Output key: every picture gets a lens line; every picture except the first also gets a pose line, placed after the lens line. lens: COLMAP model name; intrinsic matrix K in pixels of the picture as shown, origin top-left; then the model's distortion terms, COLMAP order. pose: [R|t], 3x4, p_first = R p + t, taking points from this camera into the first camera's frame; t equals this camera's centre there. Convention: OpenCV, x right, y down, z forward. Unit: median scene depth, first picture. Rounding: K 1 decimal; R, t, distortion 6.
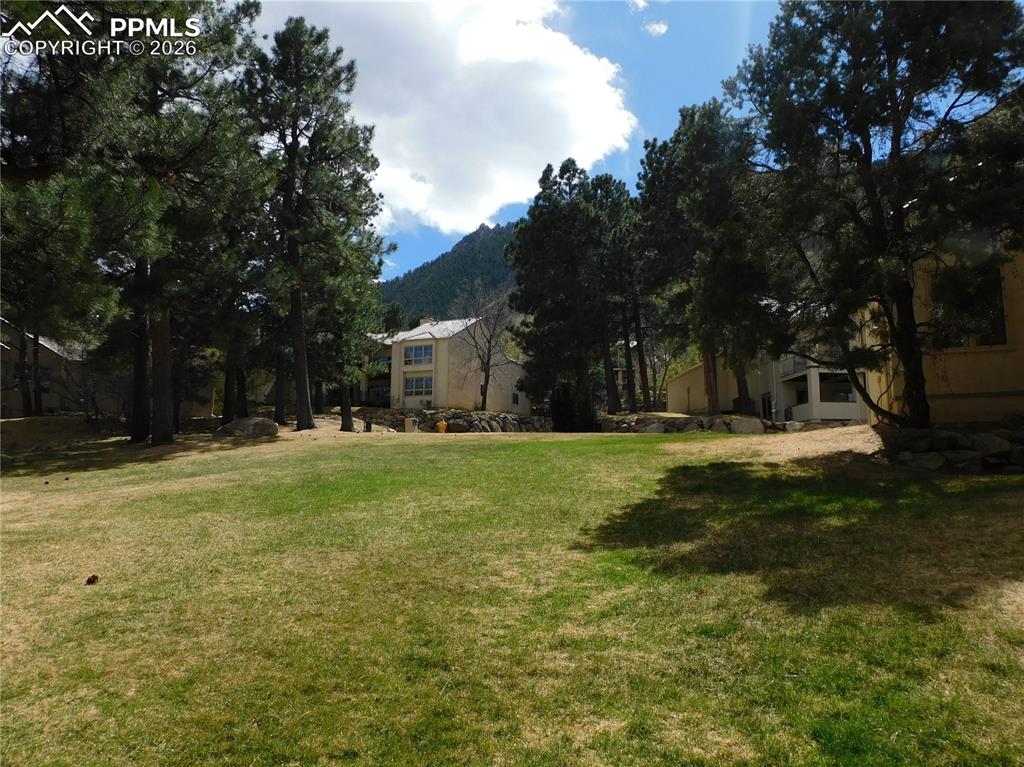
lens RADIAL K [[702.5, 0, 512.0], [0, 702.5, 383.5], [0, 0, 1]] dist [-0.004888, -0.001025]
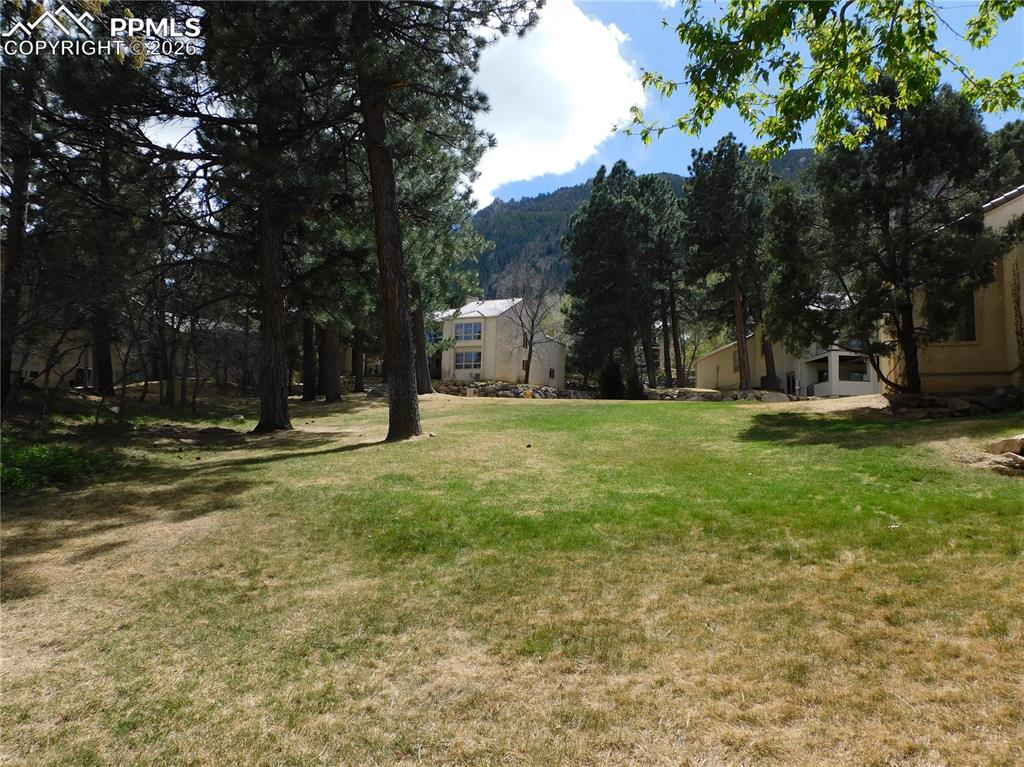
lens RADIAL K [[702.5, 0, 512.0], [0, 702.5, 383.5], [0, 0, 1]] dist [-0.004888, -0.001025]
pose [[0.999721, 0.019817, -0.012840, -0.076851], [-0.019358, 0.999200, 0.034986, 0.000766], [0.013523, -0.034728, 0.999305, -0.149886]]
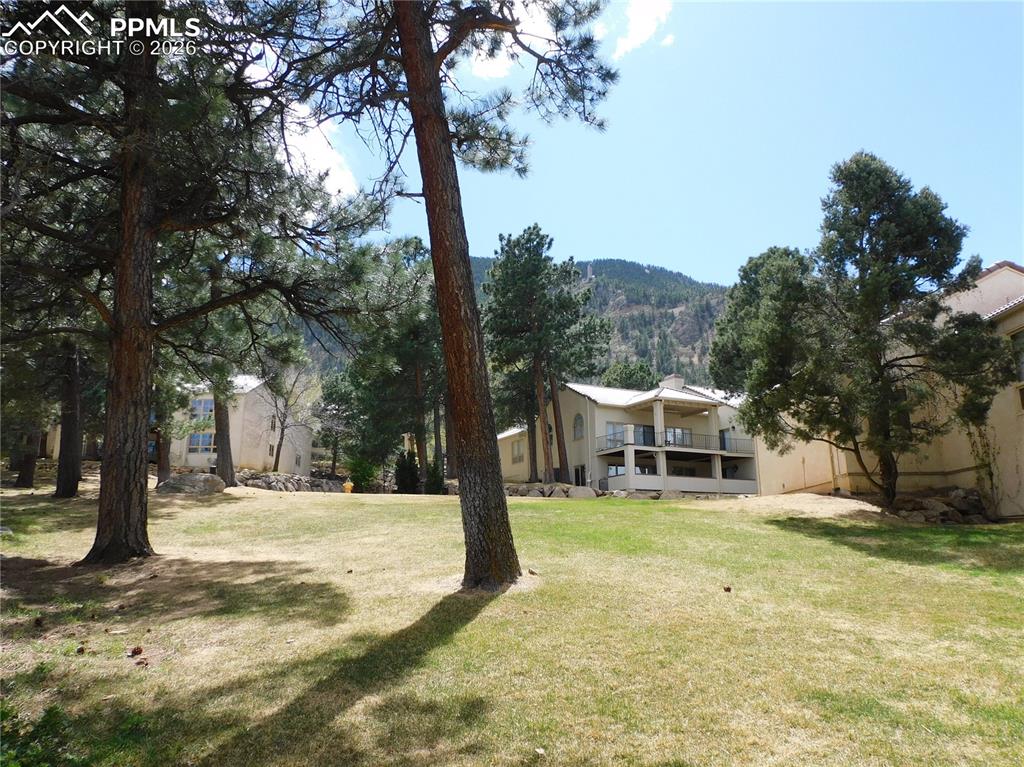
lens RADIAL K [[702.5, 0, 512.0], [0, 702.5, 383.5], [0, 0, 1]] dist [-0.004888, -0.001025]
pose [[0.919252, 0.083635, 0.384682, -0.191324], [-0.046870, 0.993473, -0.103991, 0.005734], [-0.390868, 0.077564, 0.917173, -0.013790]]
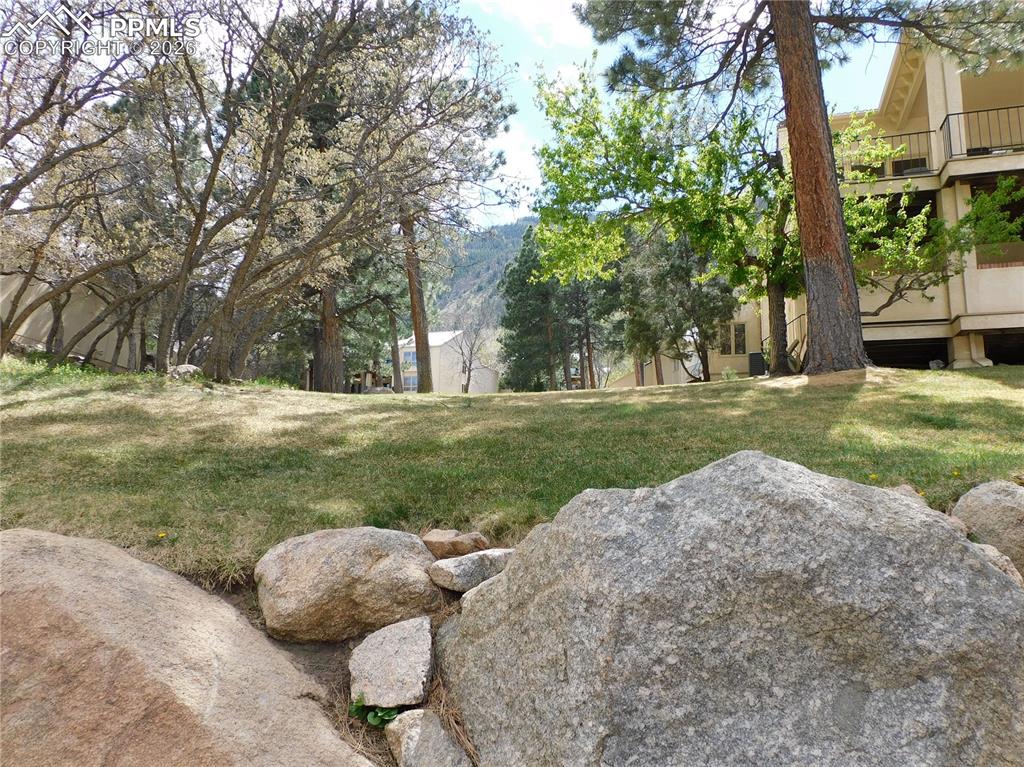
lens RADIAL K [[702.5, 0, 512.0], [0, 702.5, 383.5], [0, 0, 1]] dist [-0.004888, -0.001025]
pose [[0.995950, 0.024789, 0.086428, -0.105768], [-0.023336, 0.999570, -0.017781, 0.034262], [-0.086832, 0.015692, 0.996099, -0.425565]]
